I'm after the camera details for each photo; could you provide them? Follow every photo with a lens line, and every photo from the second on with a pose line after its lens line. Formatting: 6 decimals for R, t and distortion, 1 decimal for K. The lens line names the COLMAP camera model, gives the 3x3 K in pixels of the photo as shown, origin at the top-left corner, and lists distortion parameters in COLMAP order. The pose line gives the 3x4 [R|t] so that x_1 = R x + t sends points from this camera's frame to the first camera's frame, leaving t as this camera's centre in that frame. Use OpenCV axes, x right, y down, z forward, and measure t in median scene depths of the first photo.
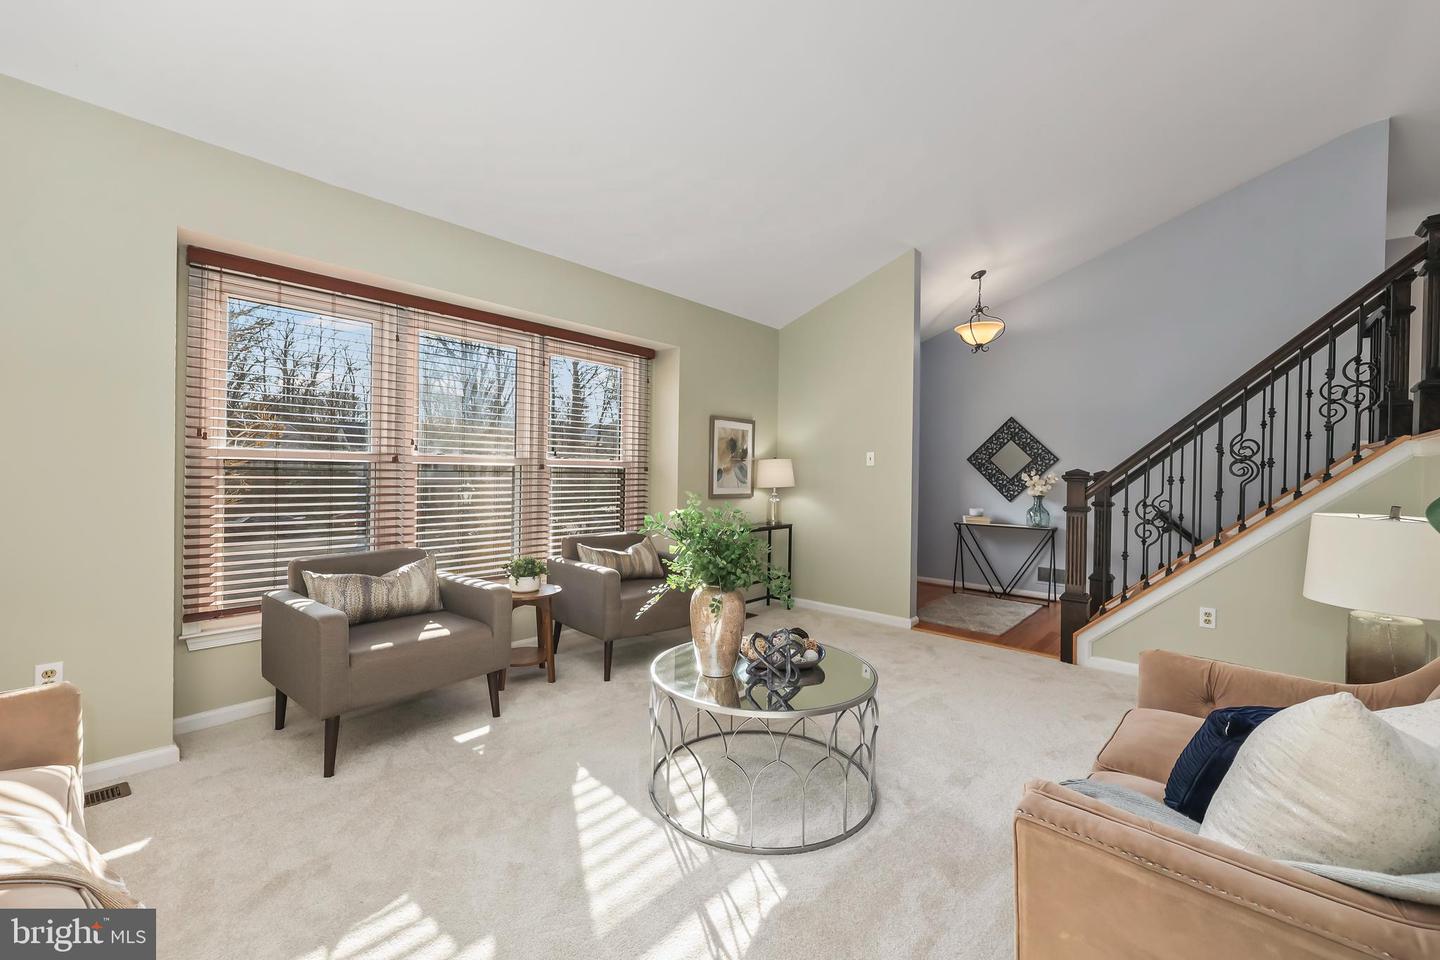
lens RADIAL K [[582.3, 0, 724.4], [0, 582.3, 466.8], [0, 0, 1]] dist [0.000060, 0.000087]
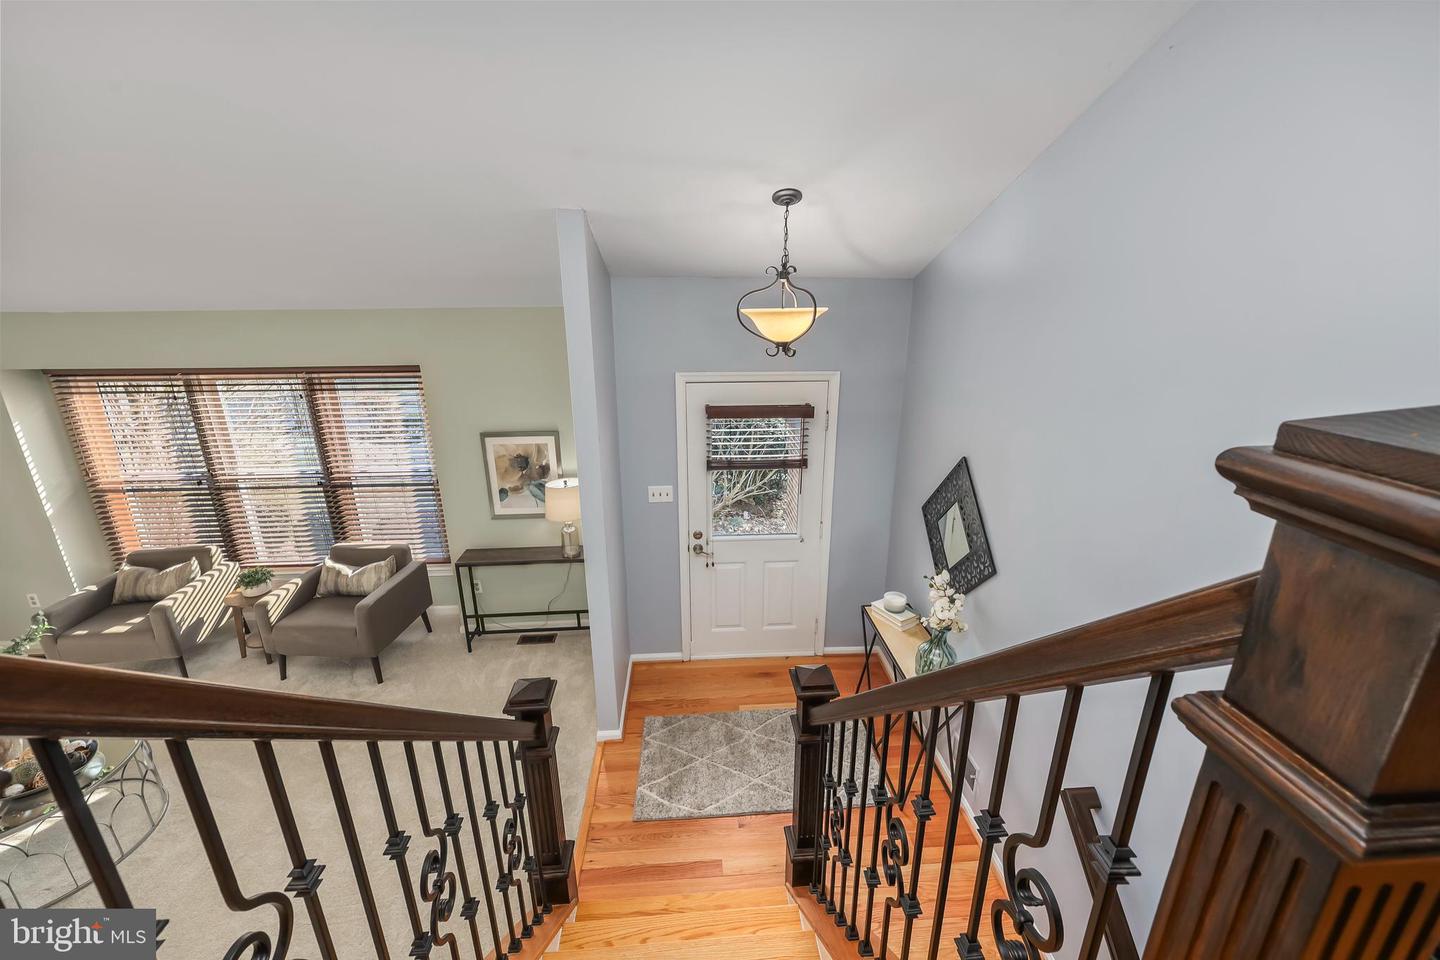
lens RADIAL K [[582.3, 0, 724.4], [0, 582.3, 466.8], [0, 0, 1]] dist [0.000060, 0.000087]
pose [[0.702226, 0.179697, -0.688903, 0.832431], [0.023823, 0.961150, 0.274995, -0.263754], [0.711556, -0.209520, 0.670664, 0.619568]]
